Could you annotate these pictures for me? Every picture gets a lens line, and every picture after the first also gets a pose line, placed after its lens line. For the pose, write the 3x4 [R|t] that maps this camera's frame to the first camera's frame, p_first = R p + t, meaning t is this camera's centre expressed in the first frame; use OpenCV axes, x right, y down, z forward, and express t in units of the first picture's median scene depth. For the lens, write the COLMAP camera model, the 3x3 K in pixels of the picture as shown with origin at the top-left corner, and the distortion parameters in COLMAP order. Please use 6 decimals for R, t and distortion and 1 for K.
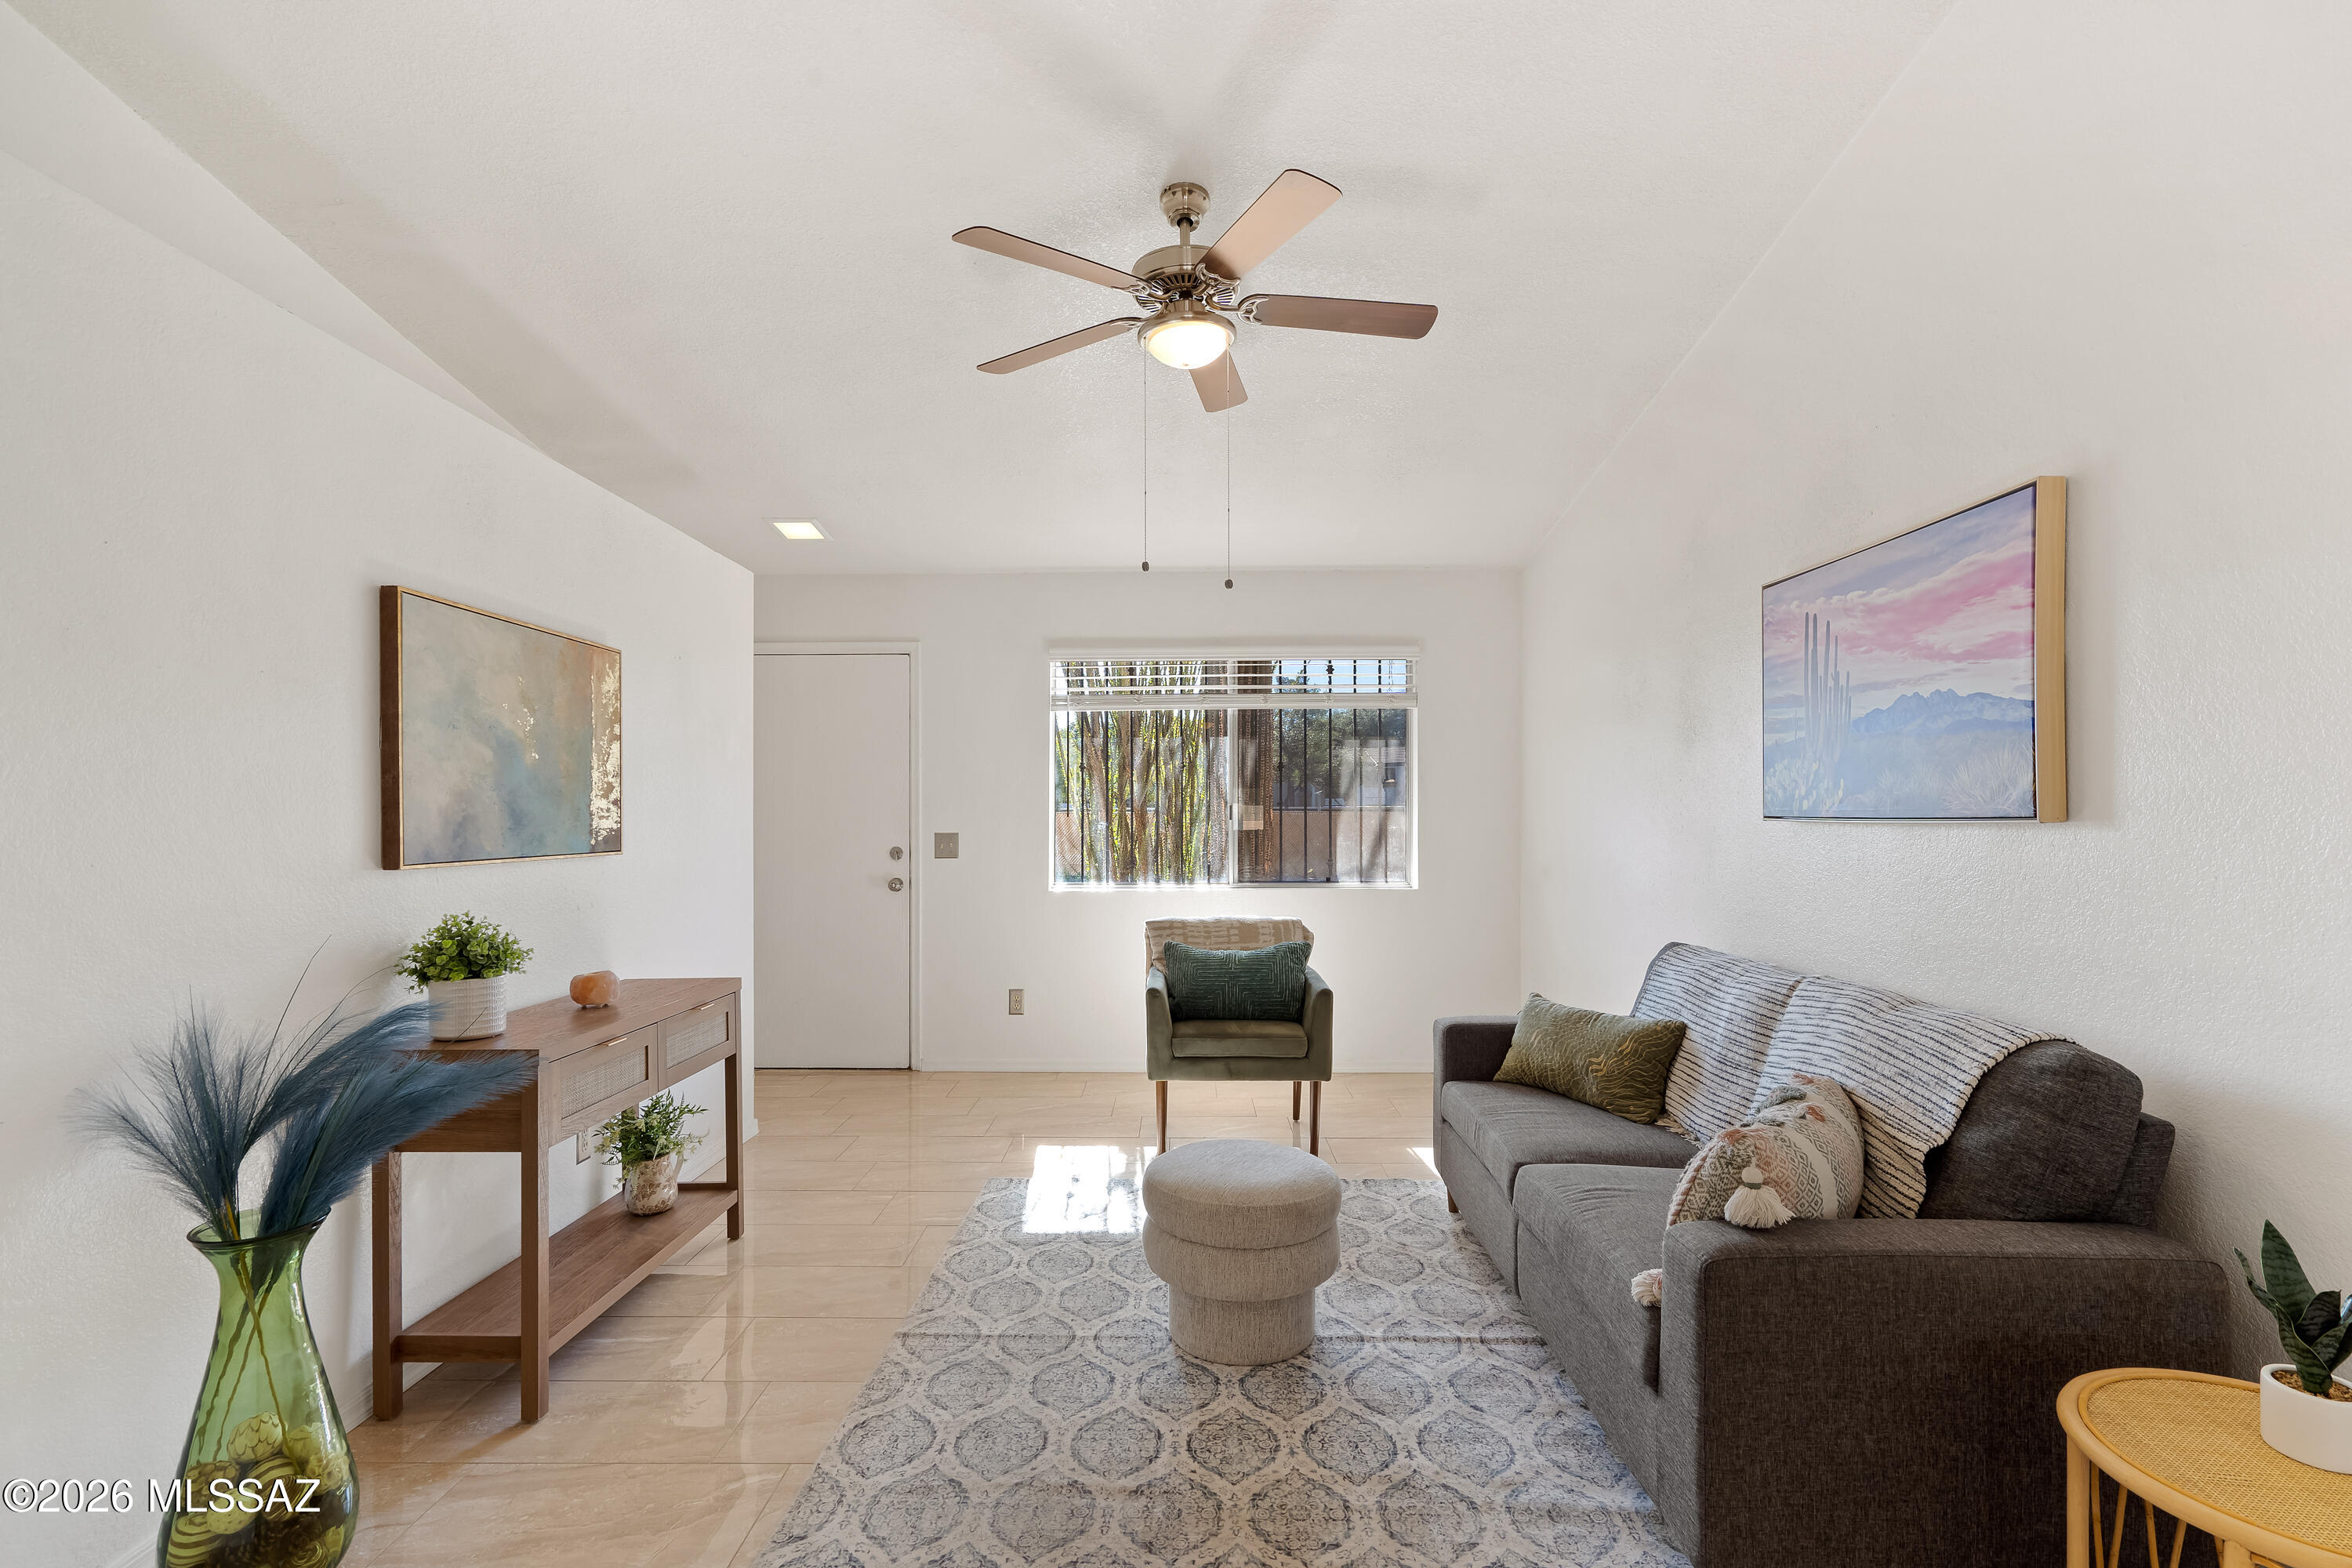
lens RADIAL K [[1072.1, 0, 1171.7], [0, 1072.1, 809.1], [0, 0, 1]] dist [0.000031, 0.000253]
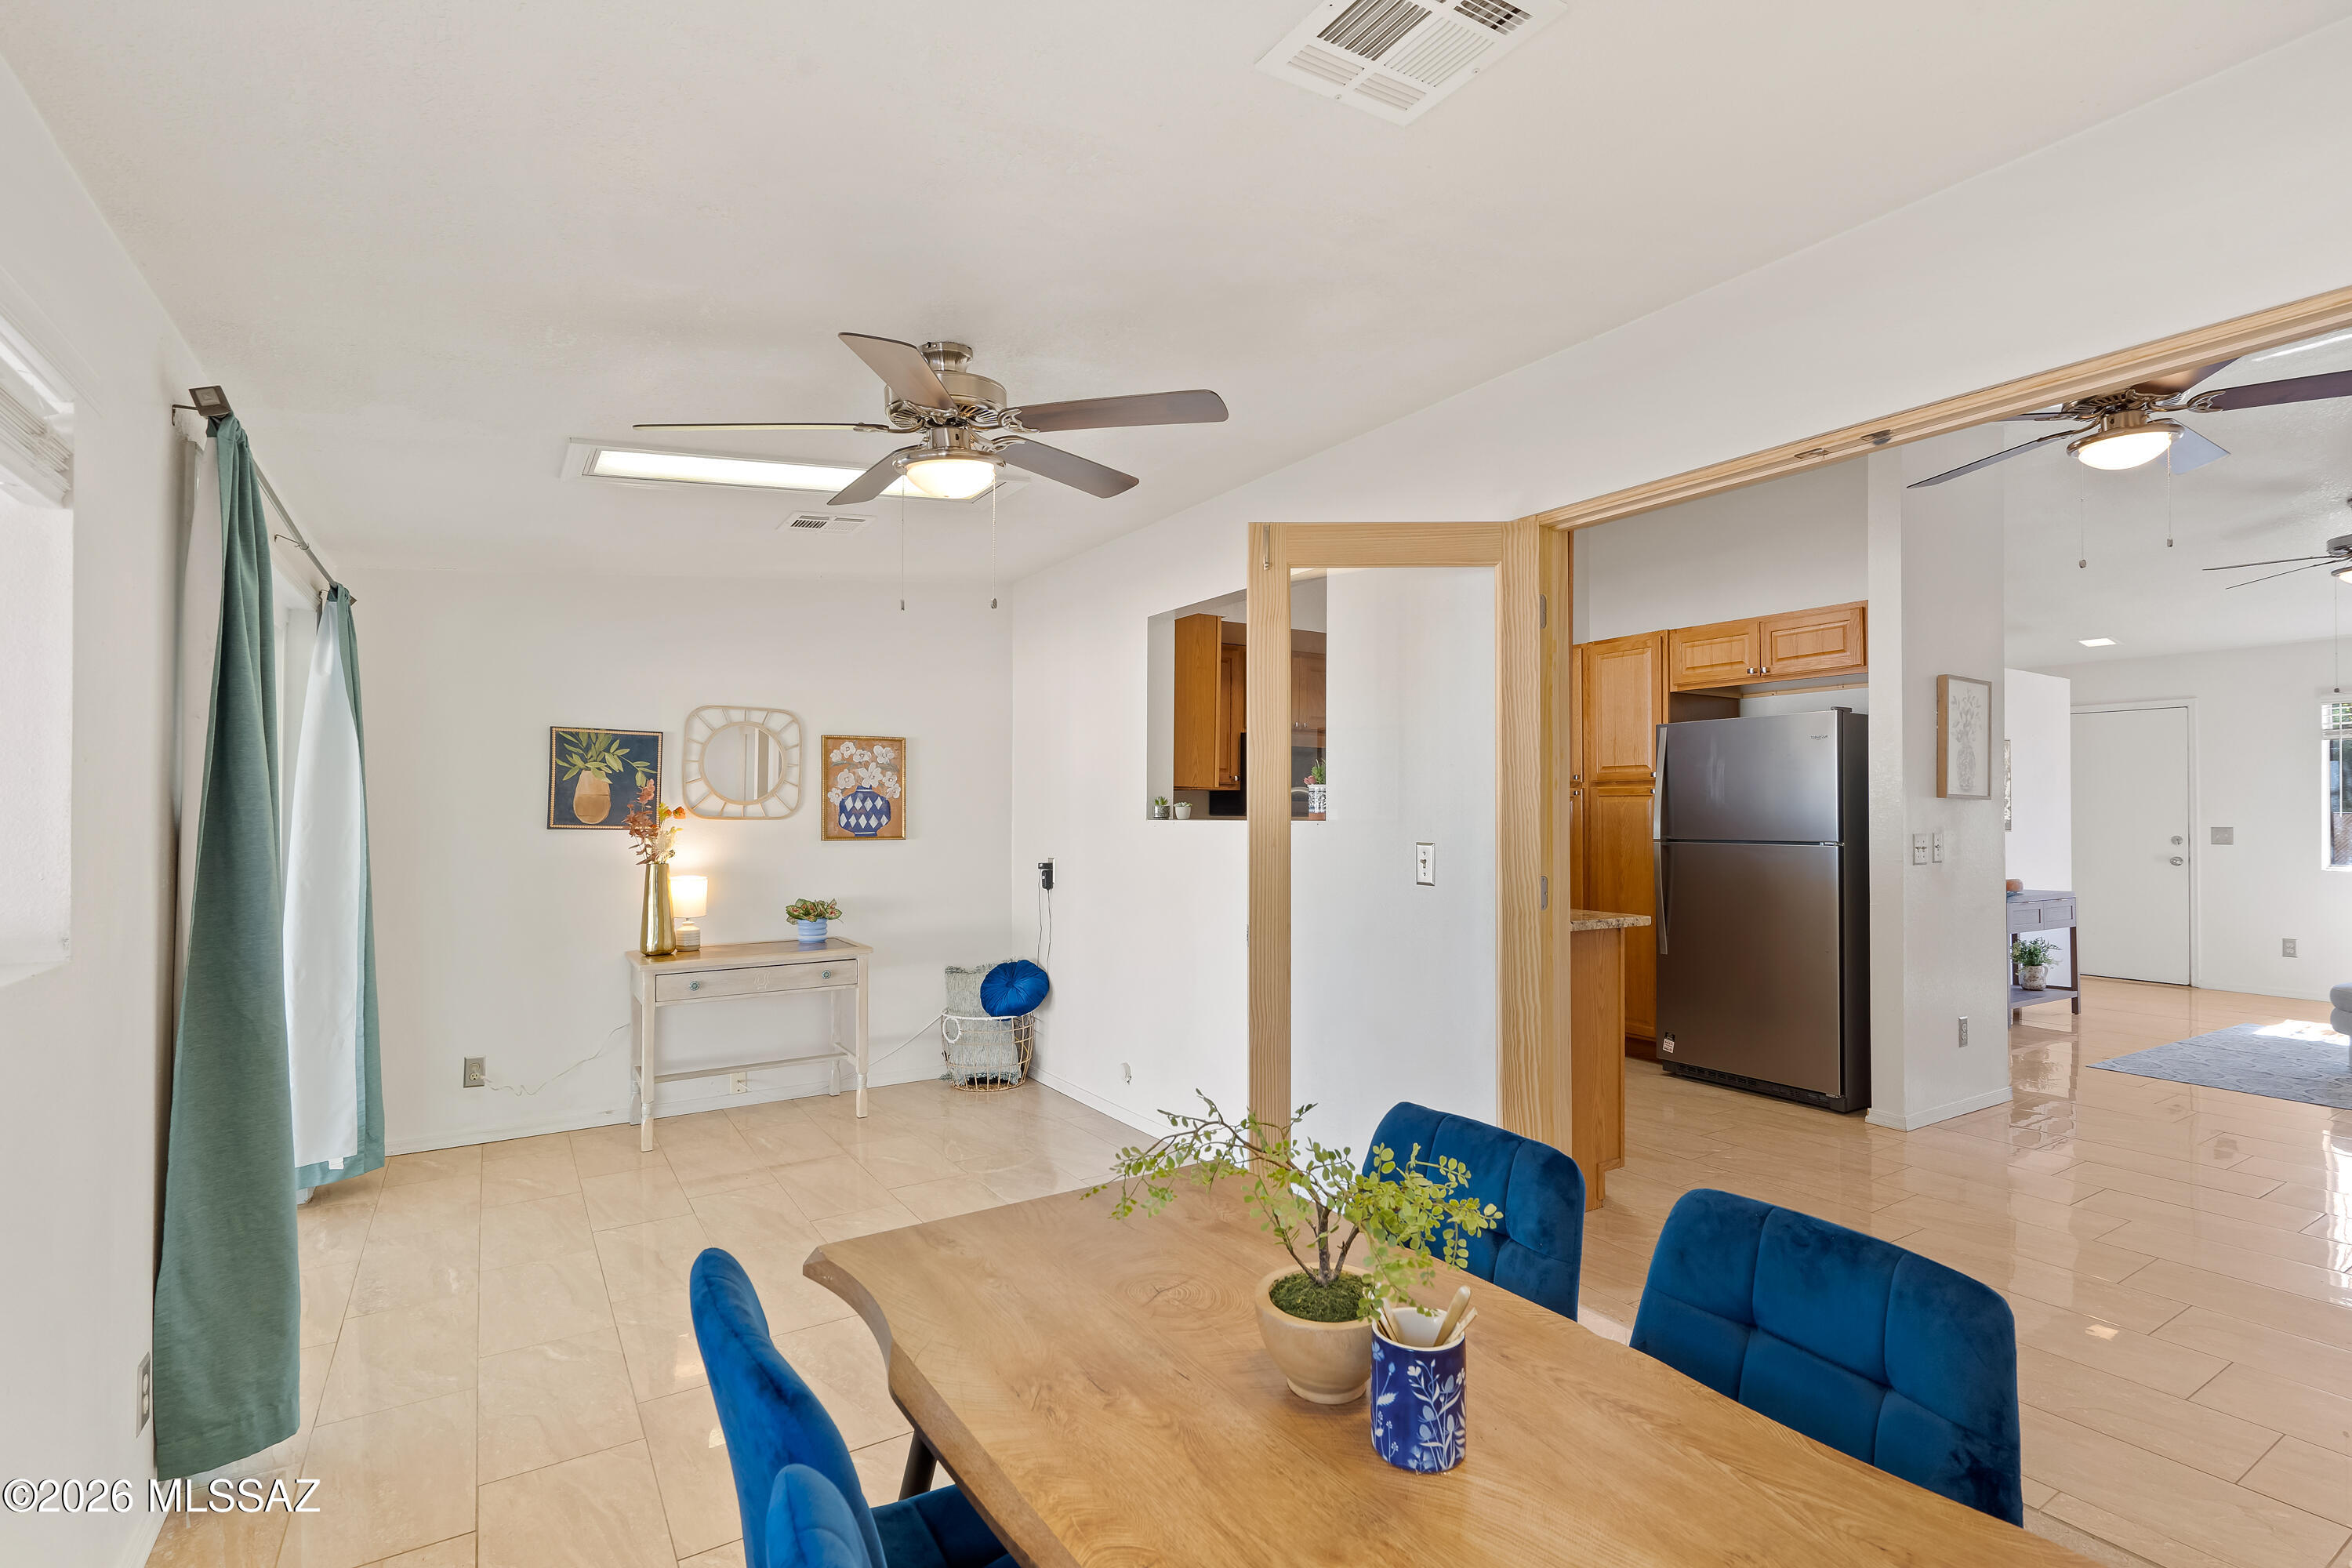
lens RADIAL K [[1091.4, 0, 1168.9], [0, 1091.4, 795.2], [0, 0, 1]] dist [0.000495, 0.000515]
pose [[0.540766, -0.008077, -0.841134, 0.441592], [-0.002961, 0.999929, -0.011505, 0.000258], [0.841168, 0.008713, 0.540704, -1.678552]]
